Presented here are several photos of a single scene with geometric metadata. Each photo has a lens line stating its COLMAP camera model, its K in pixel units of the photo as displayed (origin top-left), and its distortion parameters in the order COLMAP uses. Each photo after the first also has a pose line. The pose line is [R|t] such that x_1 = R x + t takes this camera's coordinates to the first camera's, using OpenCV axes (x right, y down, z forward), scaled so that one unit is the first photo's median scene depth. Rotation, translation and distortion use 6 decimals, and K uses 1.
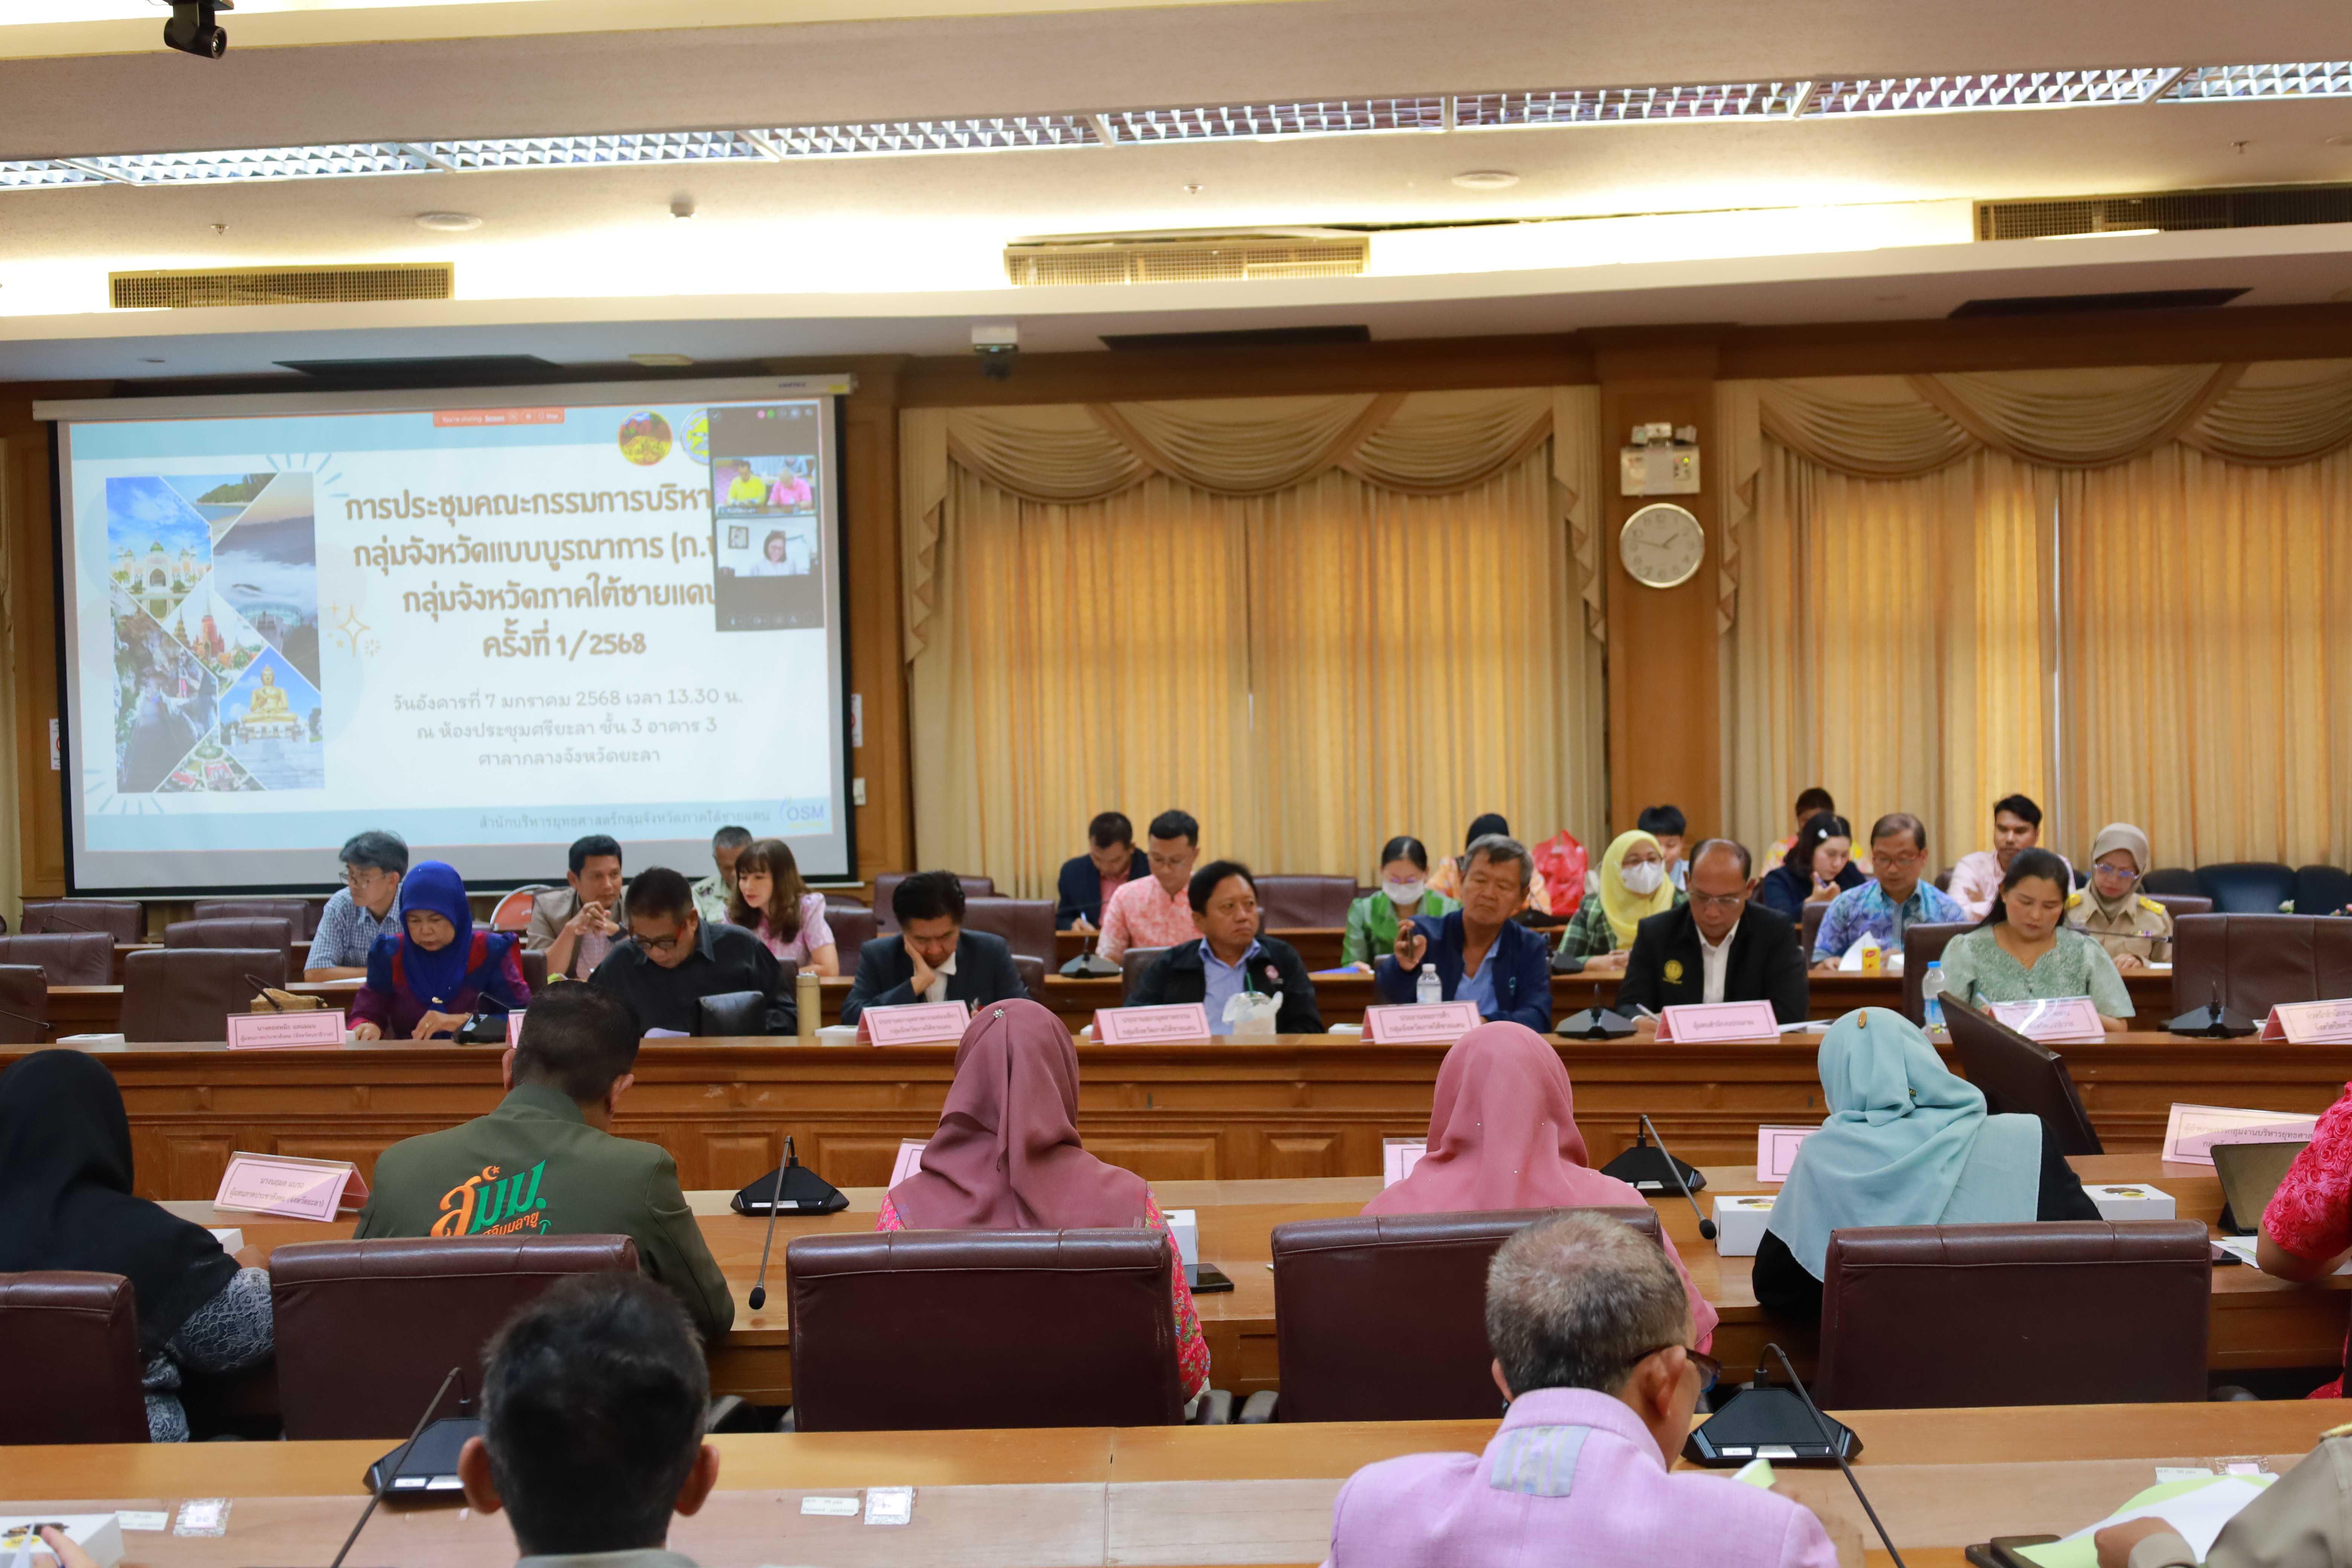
lens RADIAL K [[2945.7, 0, 1176.0], [0, 2945.7, 784.0], [0, 0, 1]] dist [-0.072304, 0.473987]
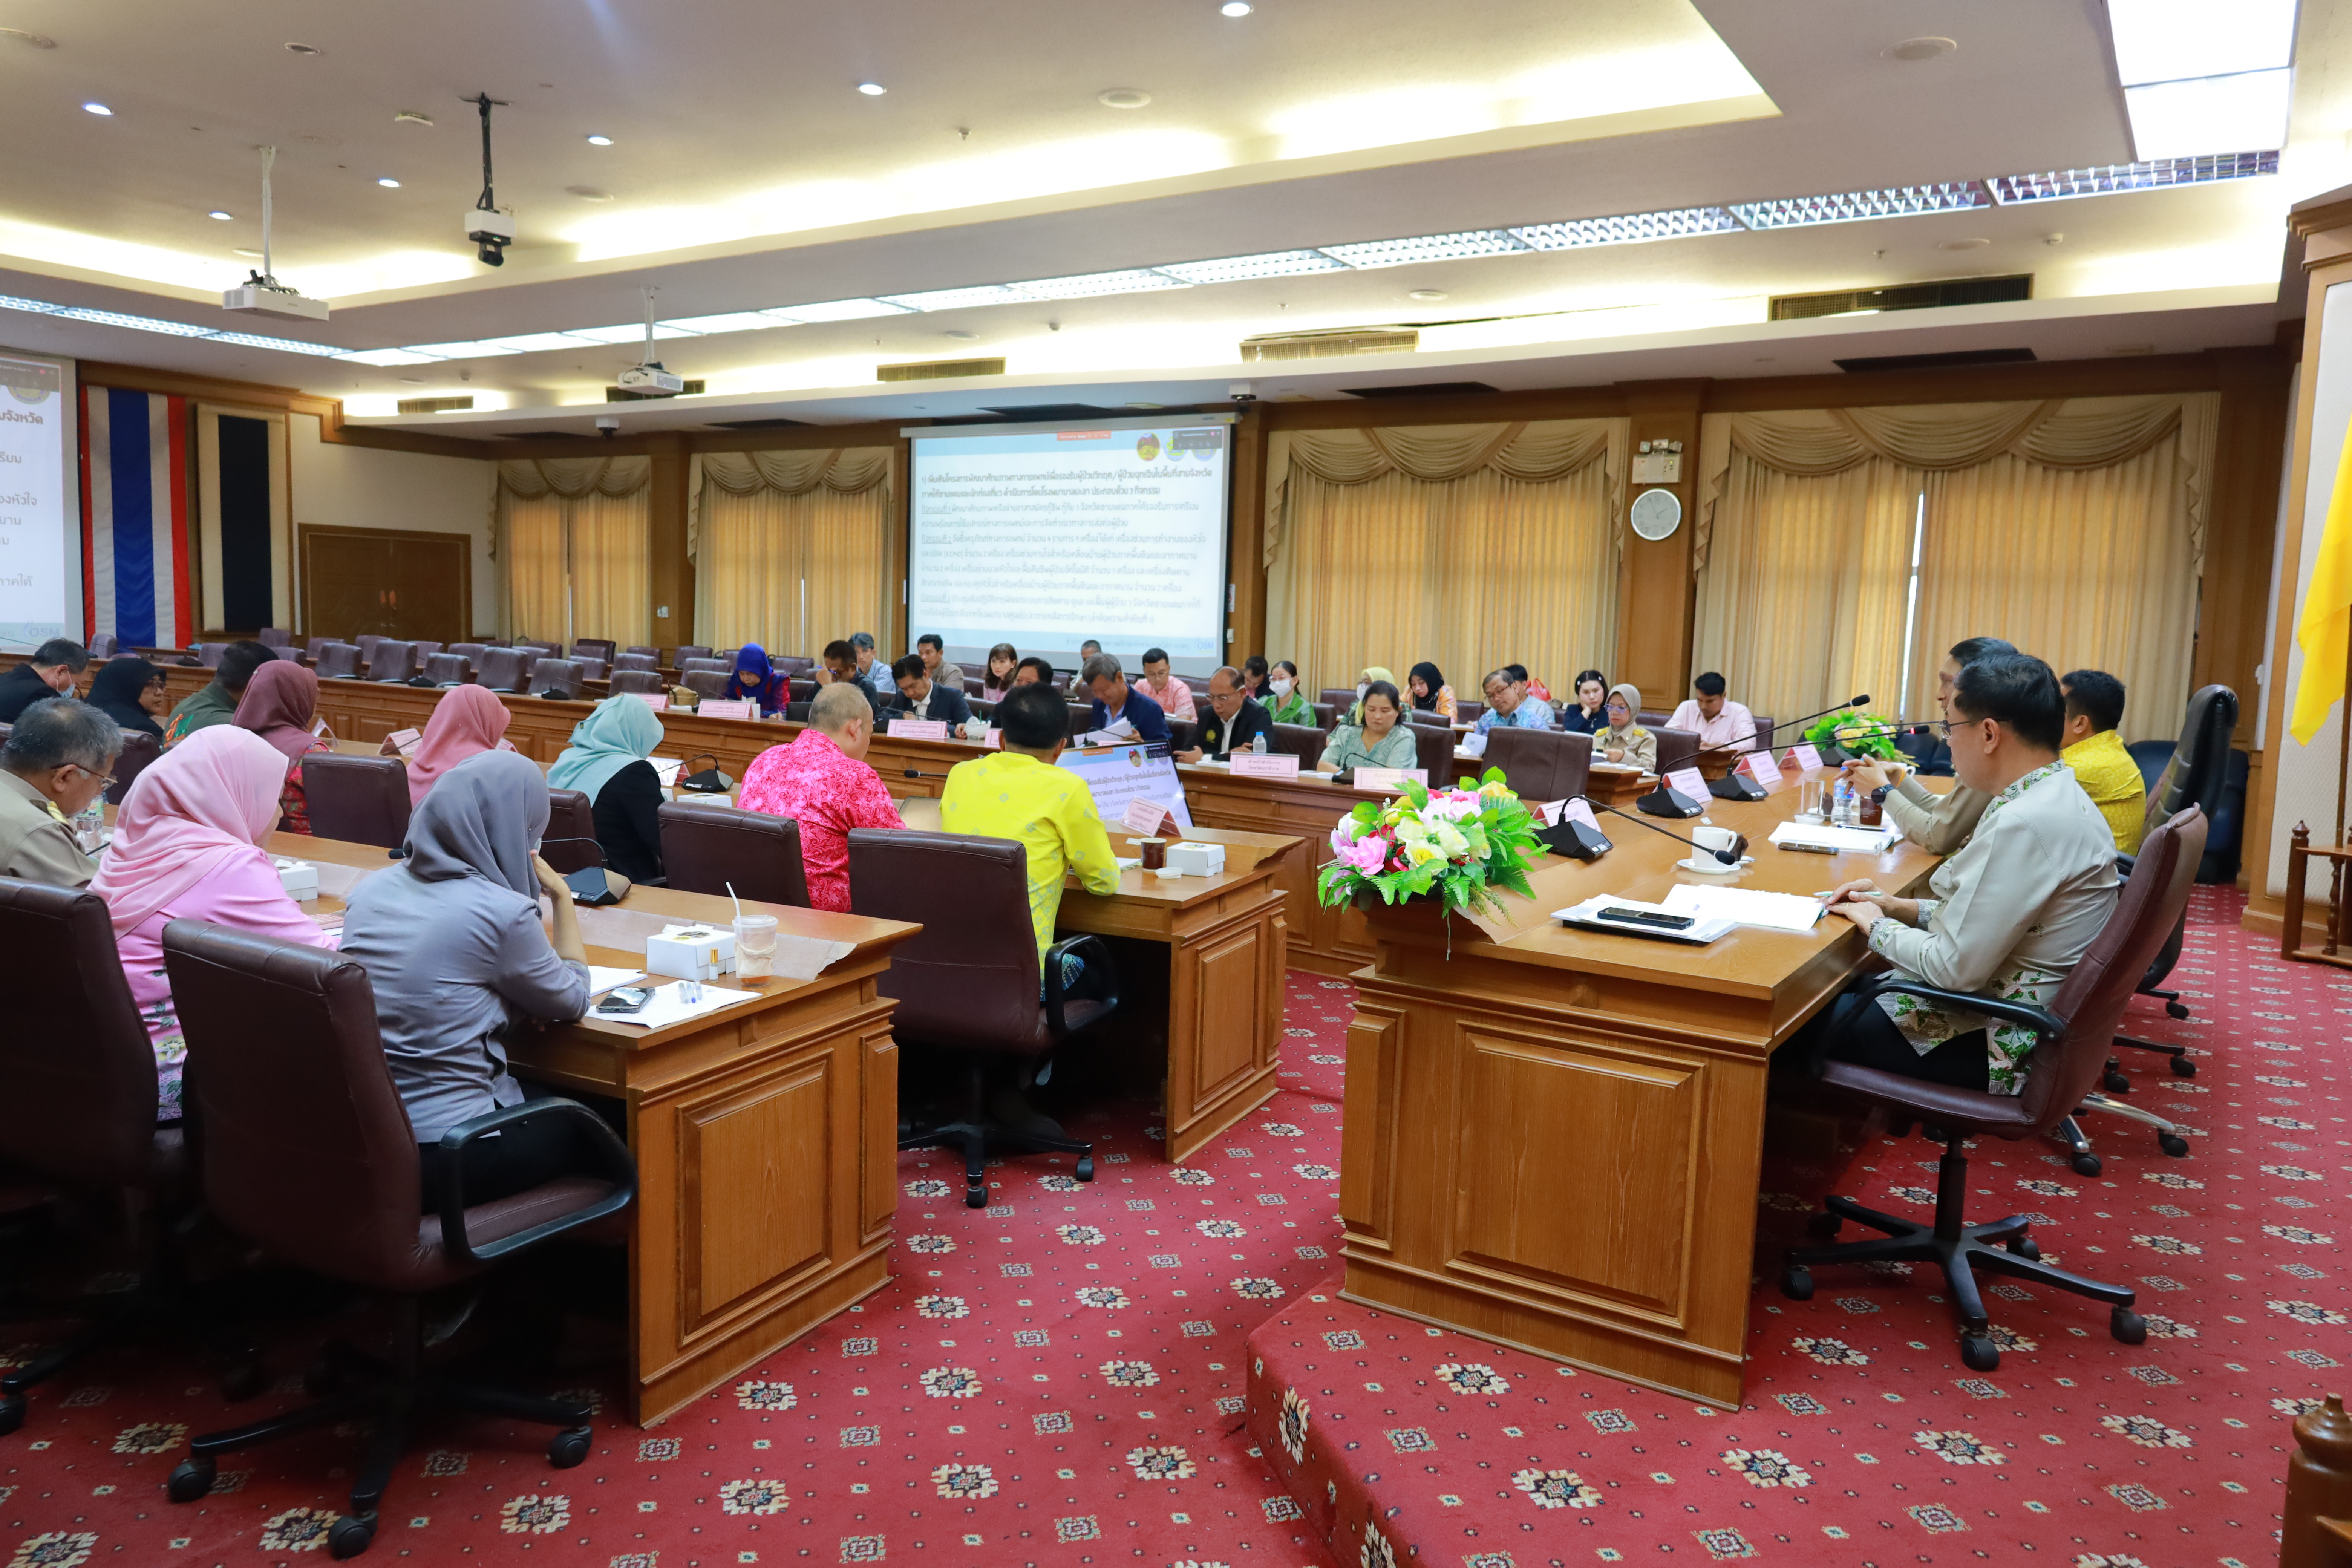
lens RADIAL K [[1595.6, 0, 1176.0], [0, 1595.6, 784.0], [0, 0, 1]] dist [0.008018, -0.006144]
pose [[0.877915, 0.103235, -0.467555, 0.360116], [-0.062132, 0.992787, 0.102540, -0.006016], [0.474768, -0.060971, 0.877996, 0.072484]]
